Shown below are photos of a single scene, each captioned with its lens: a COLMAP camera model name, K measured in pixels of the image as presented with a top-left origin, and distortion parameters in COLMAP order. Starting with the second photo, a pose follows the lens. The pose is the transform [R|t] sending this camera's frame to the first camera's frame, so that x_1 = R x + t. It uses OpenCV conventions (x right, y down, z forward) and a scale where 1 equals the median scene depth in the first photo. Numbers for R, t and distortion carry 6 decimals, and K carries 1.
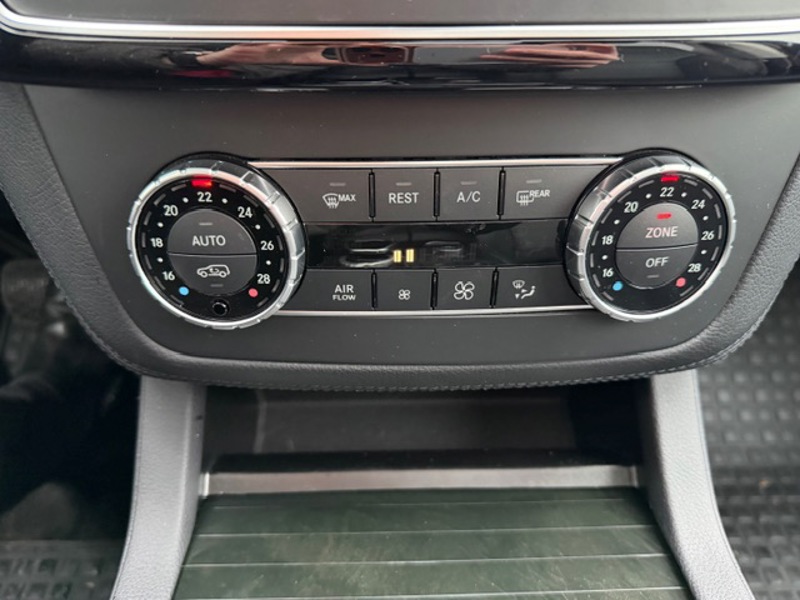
lens RADIAL K [[558.3, 0, 400.0], [0, 558.3, 300.0], [0, 0, 1]] dist [0.063567, -0.168503]
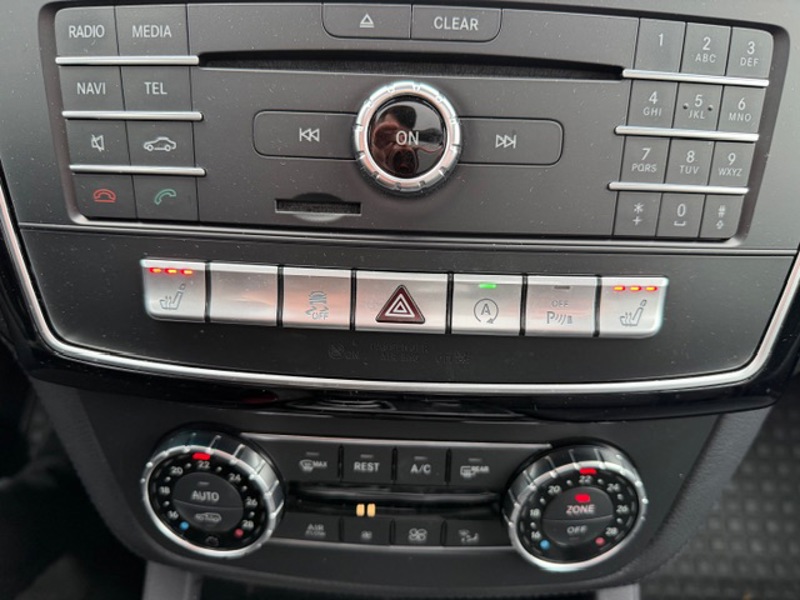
lens RADIAL K [[566.6, 0, 400.0], [0, 566.6, 300.0], [0, 0, 1]] dist [-0.001762, -0.076869]
pose [[0.998066, 0.049091, -0.038136, 0.106573], [-0.050941, 0.997492, -0.049144, -0.482059], [0.035628, 0.050992, 0.998063, -0.230717]]
